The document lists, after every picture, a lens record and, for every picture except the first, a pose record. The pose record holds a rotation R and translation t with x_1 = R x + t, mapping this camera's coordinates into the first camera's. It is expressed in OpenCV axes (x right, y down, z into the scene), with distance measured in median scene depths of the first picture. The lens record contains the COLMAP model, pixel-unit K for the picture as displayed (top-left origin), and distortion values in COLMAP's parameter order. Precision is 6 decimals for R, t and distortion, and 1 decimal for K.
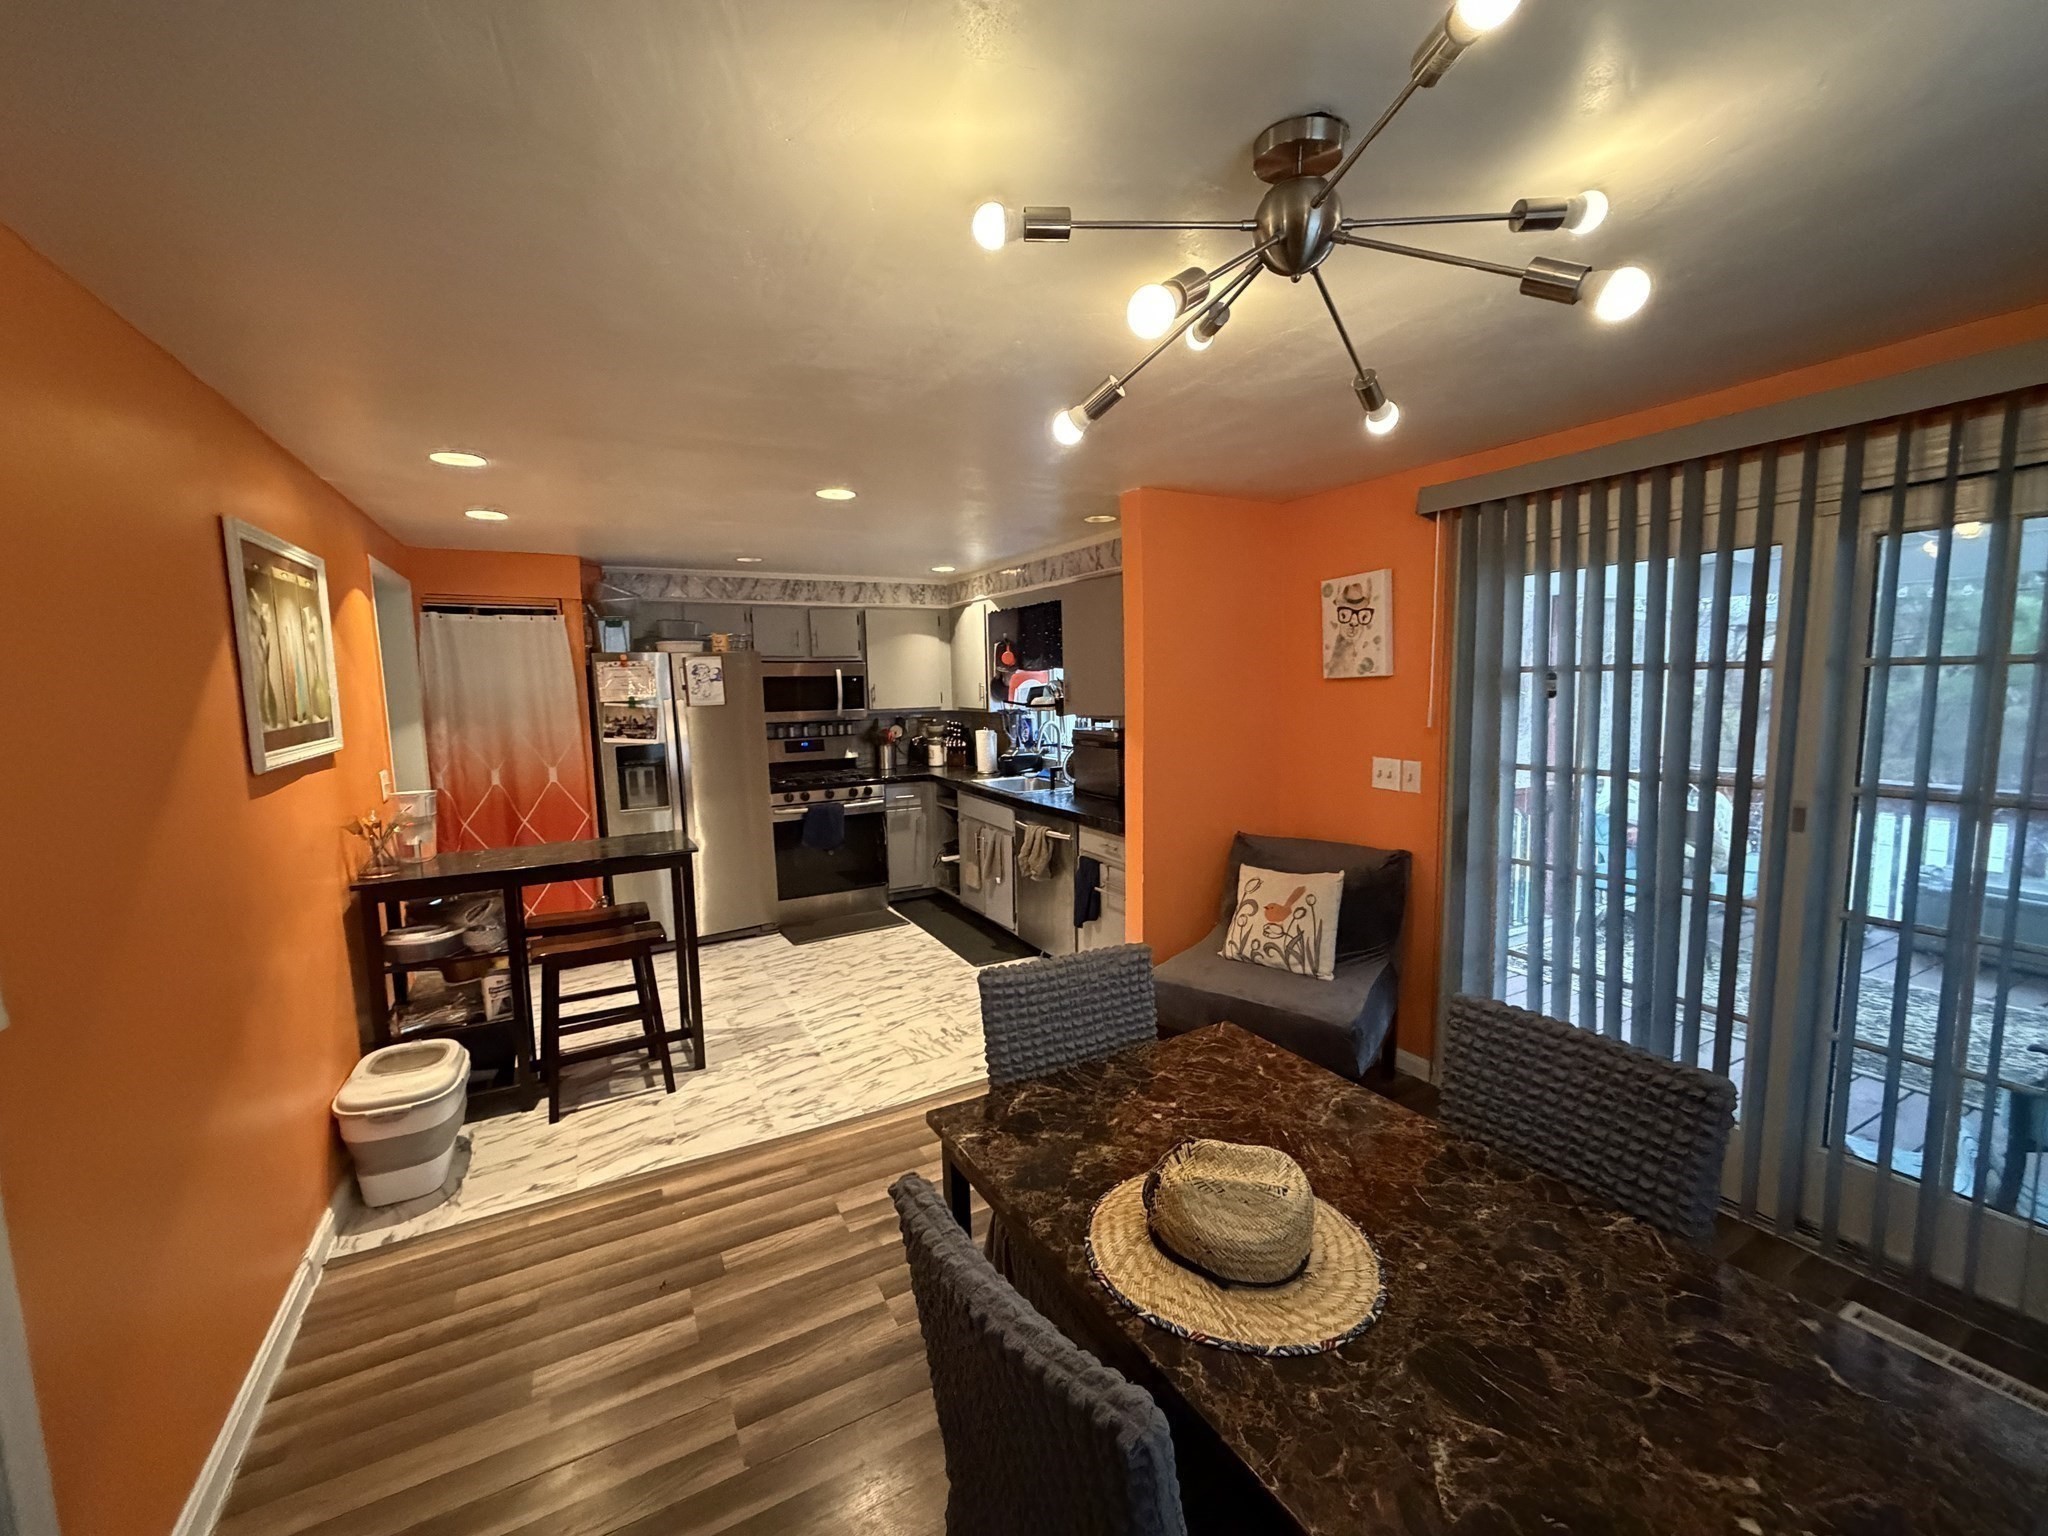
lens RADIAL K [[820.1, 0, 1021.8], [0, 820.1, 766.5], [0, 0, 1]] dist [-0.000333, -0.000035]
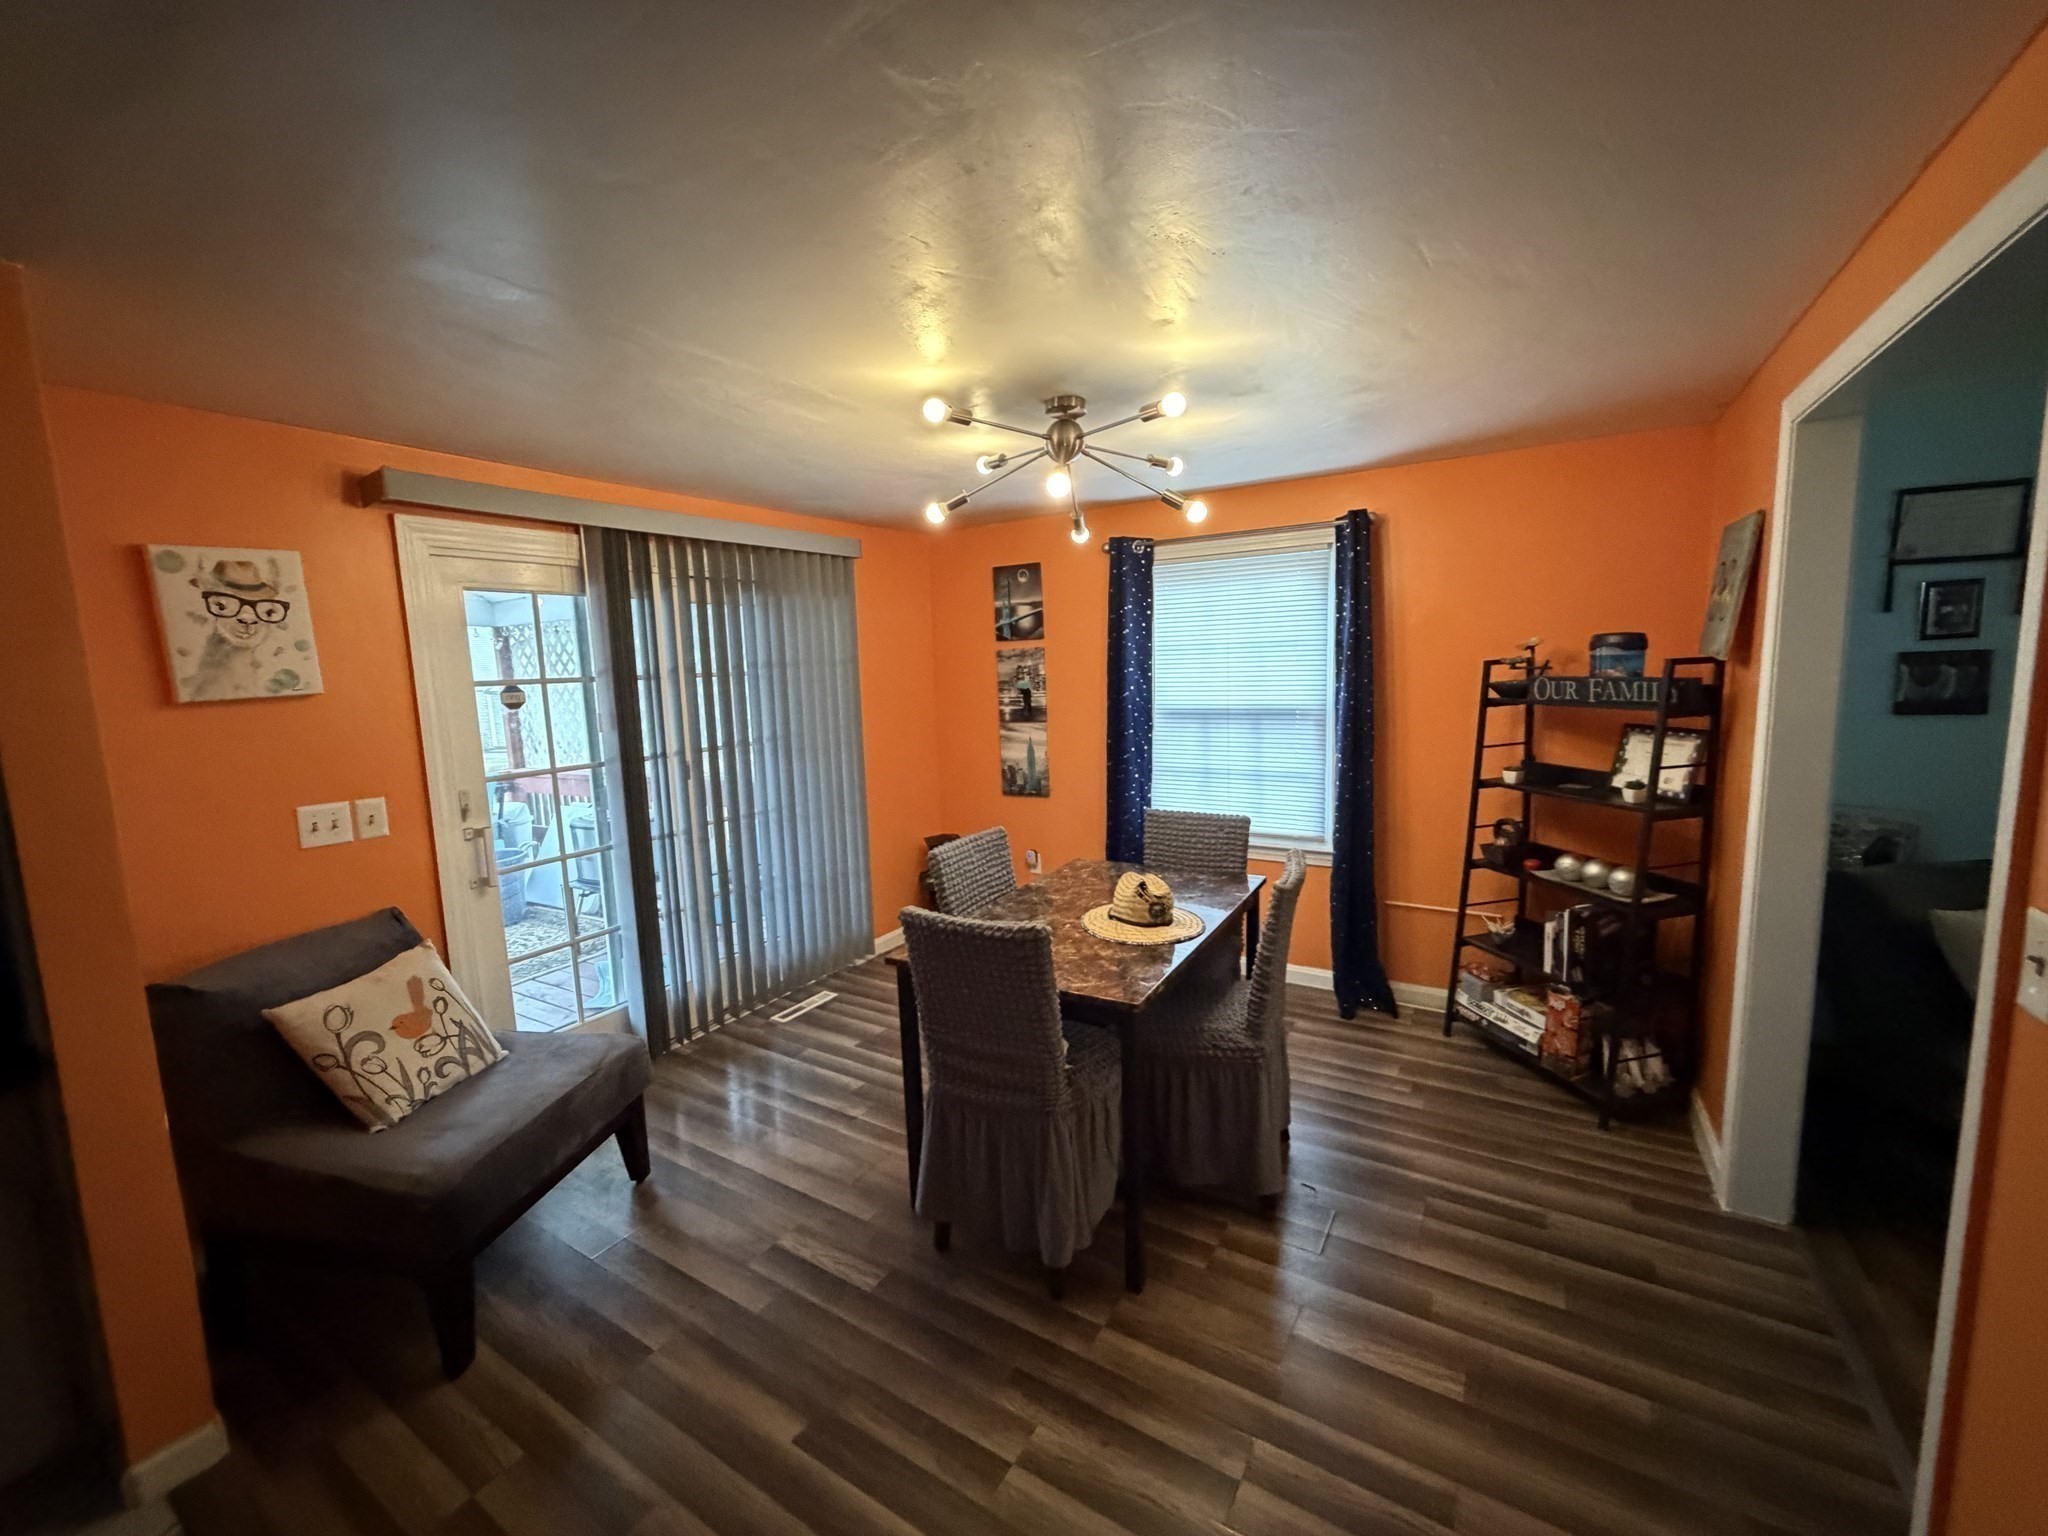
lens RADIAL K [[820.1, 0, 1023.1], [0, 820.1, 765.1], [0, 0, 1]] dist [-0.000333, -0.000035]
pose [[-0.490052, -0.069896, 0.868886, -0.527390], [0.141418, 0.977200, 0.158369, -0.074410], [-0.860145, 0.200485, -0.468995, 0.809562]]
